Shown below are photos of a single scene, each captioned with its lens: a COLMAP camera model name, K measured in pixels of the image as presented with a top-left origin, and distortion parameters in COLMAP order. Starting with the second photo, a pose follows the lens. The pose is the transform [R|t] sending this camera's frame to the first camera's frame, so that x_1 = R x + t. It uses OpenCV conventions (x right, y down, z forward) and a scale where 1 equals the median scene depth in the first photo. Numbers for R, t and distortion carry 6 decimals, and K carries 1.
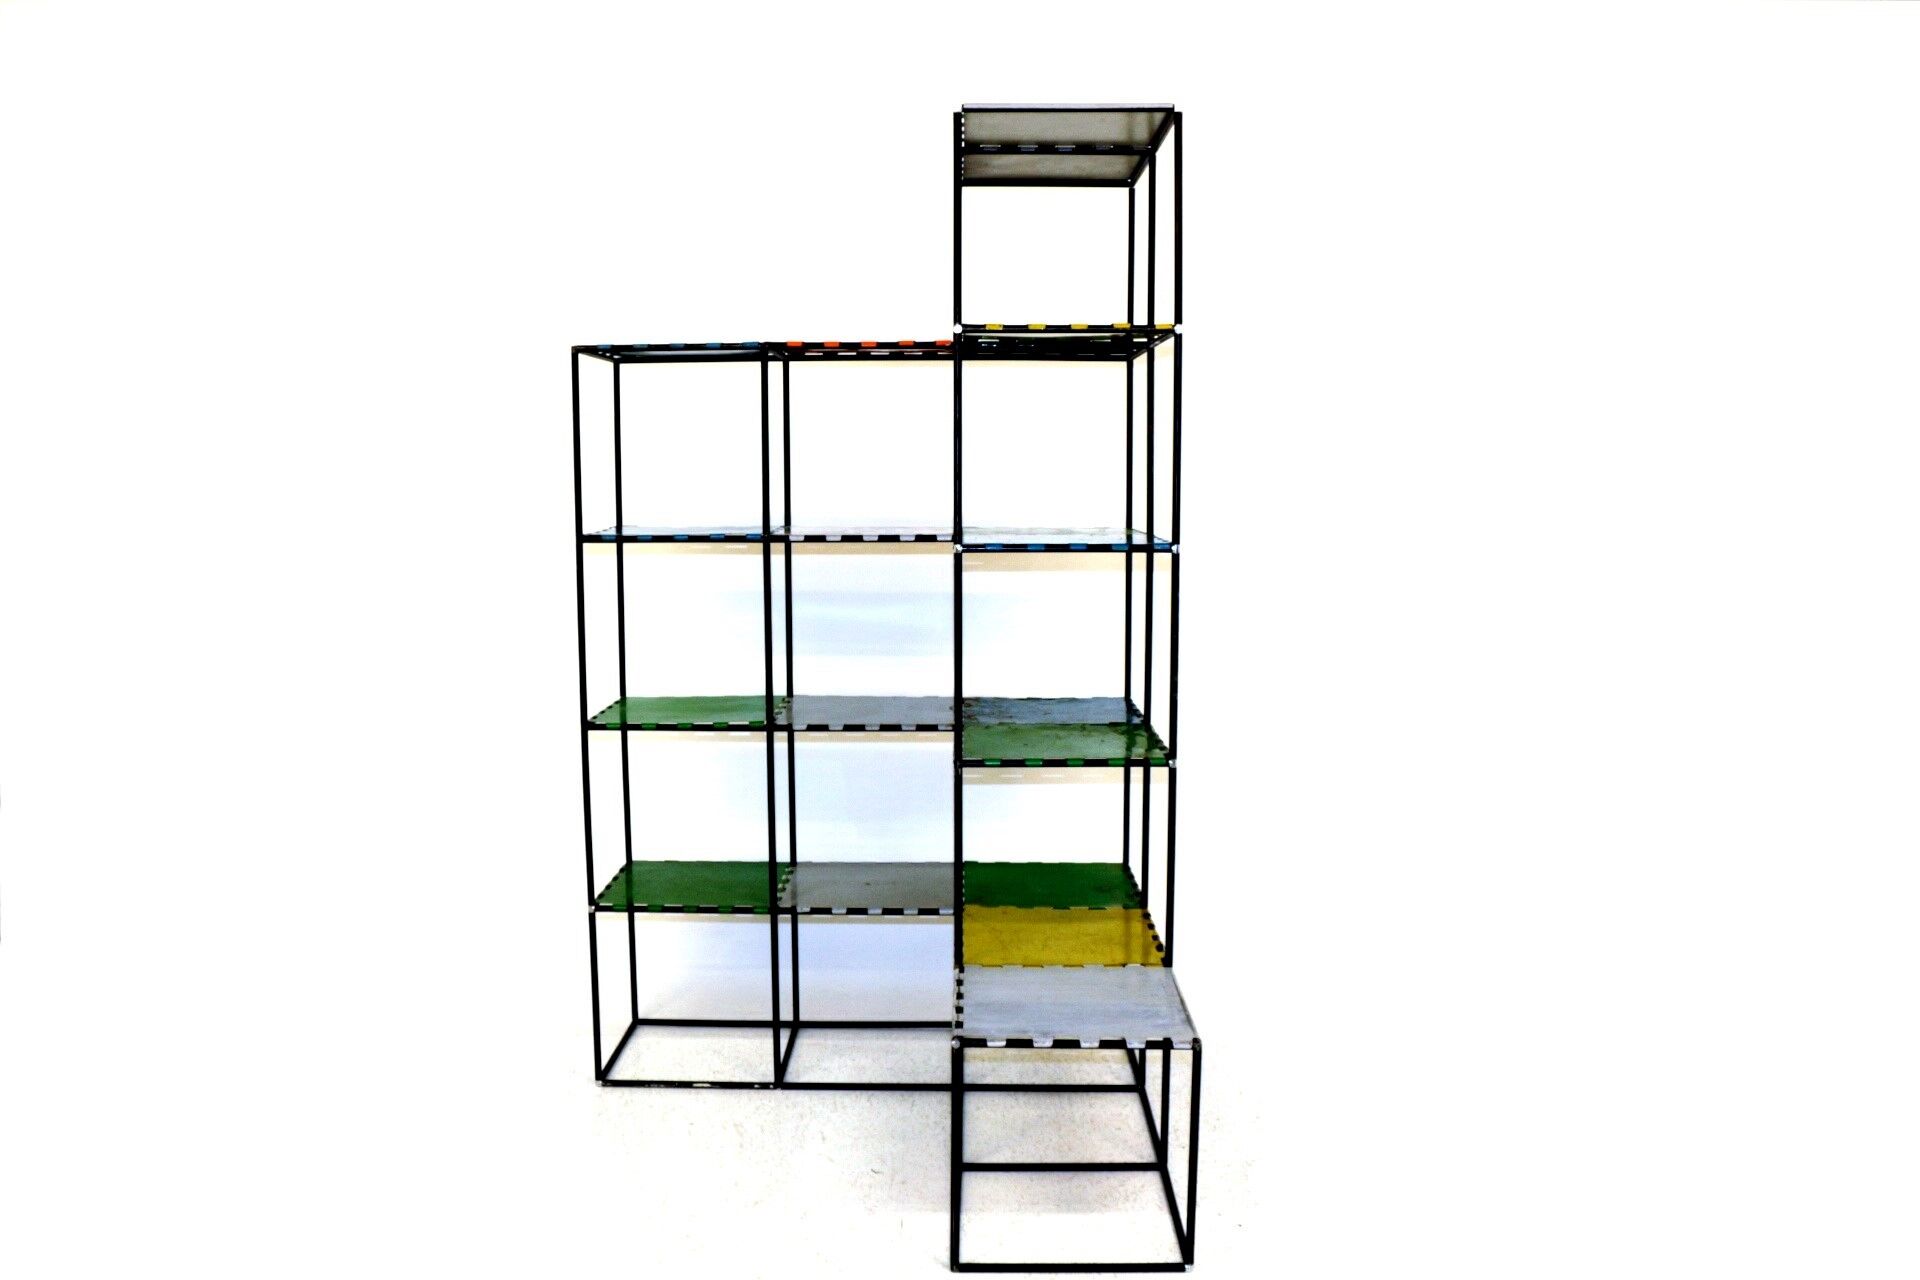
lens RADIAL K [[1617.0, 0, 960.0], [0, 1617.0, 640.0], [0, 0, 1]] dist [-0.286395, -0.000003]
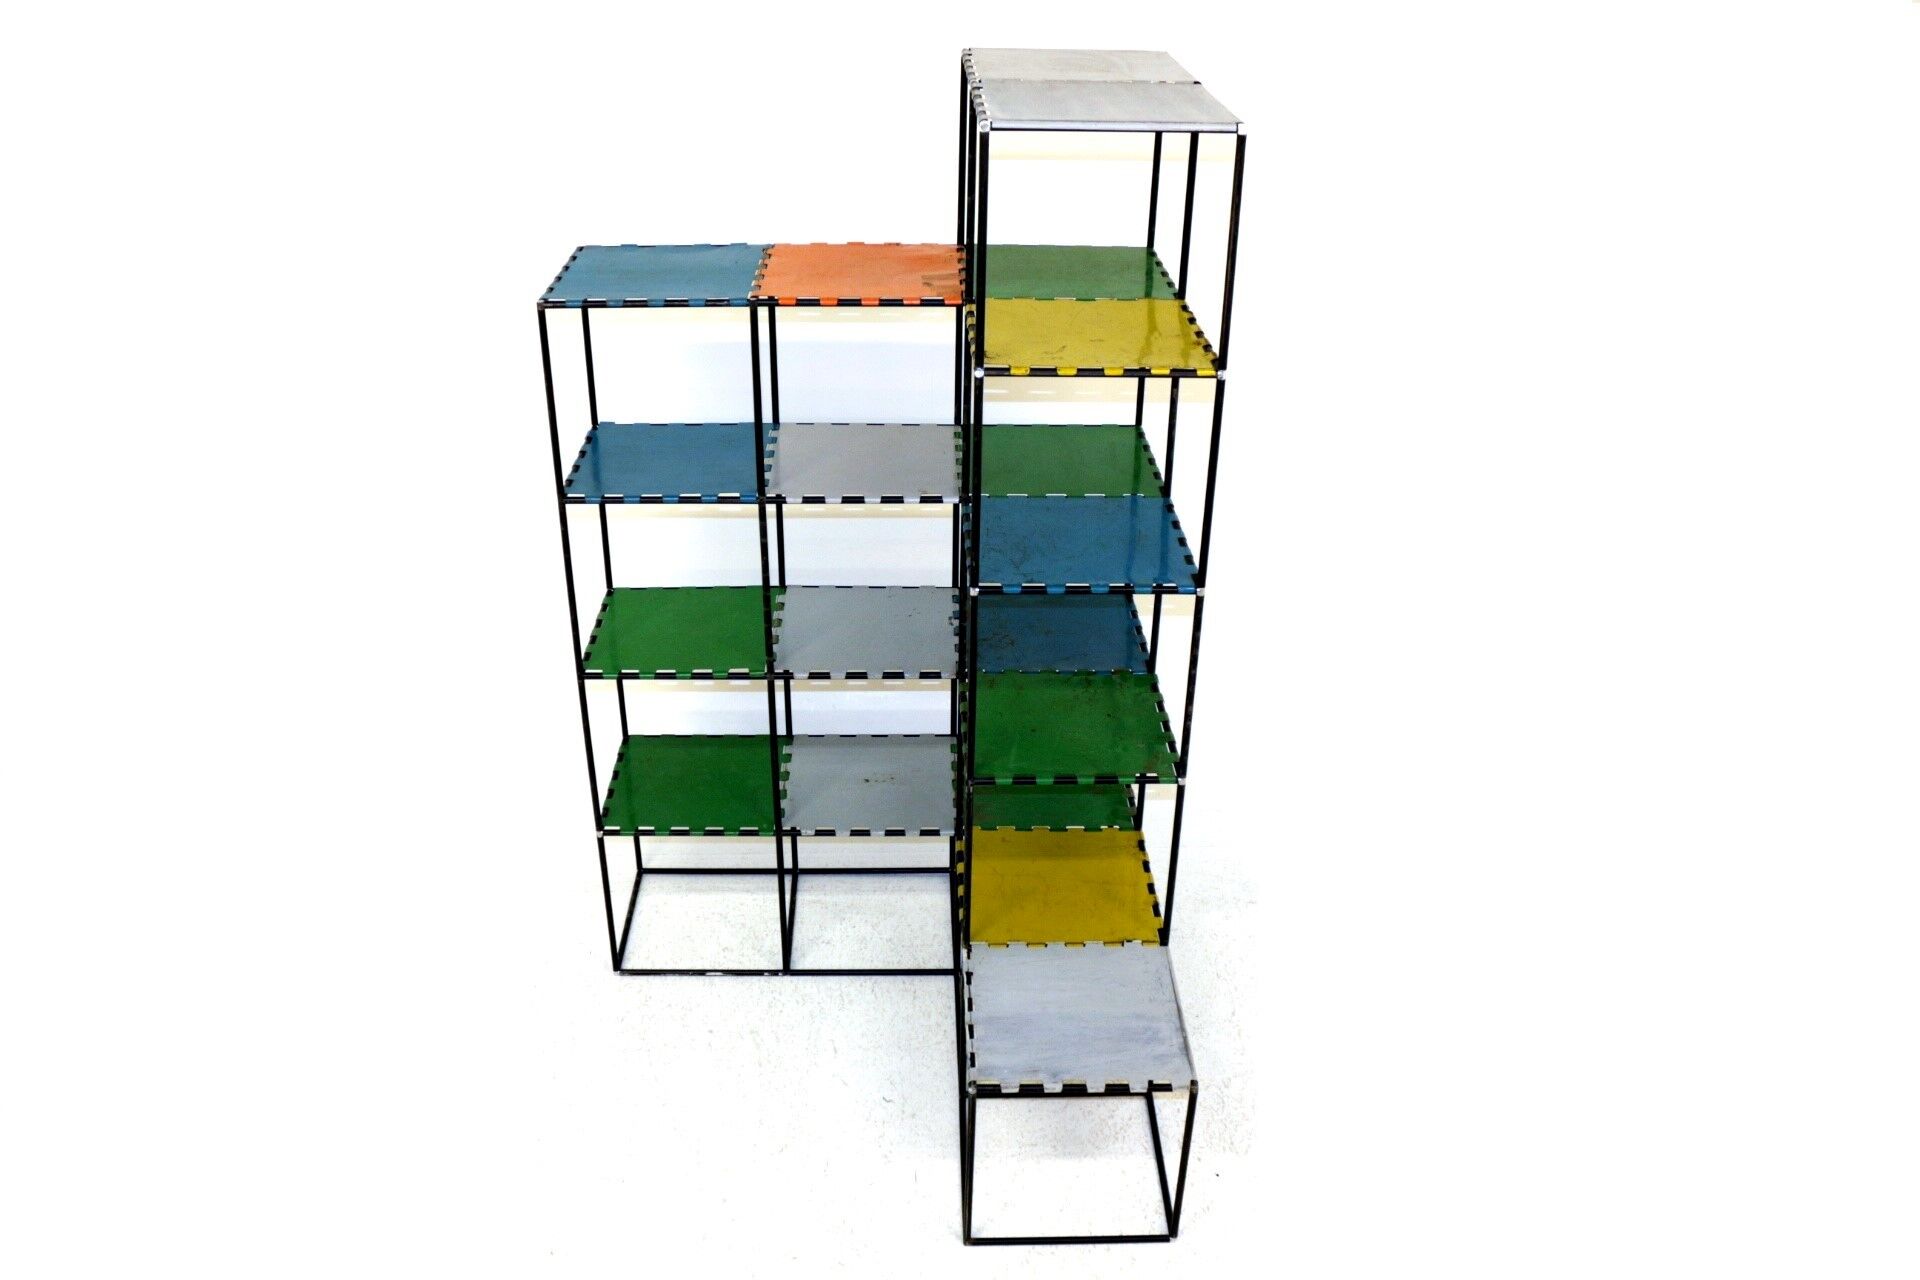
lens RADIAL K [[1551.1, 0, 1002.6], [0, 1551.1, 638.3], [0, 0, 1]] dist [-0.270273, 0.000598]
pose [[0.997758, -0.000584, 0.066917, -0.039611], [-0.025054, 0.923977, 0.381626, -0.329808], [-0.062053, -0.382447, 0.921891, 0.132051]]
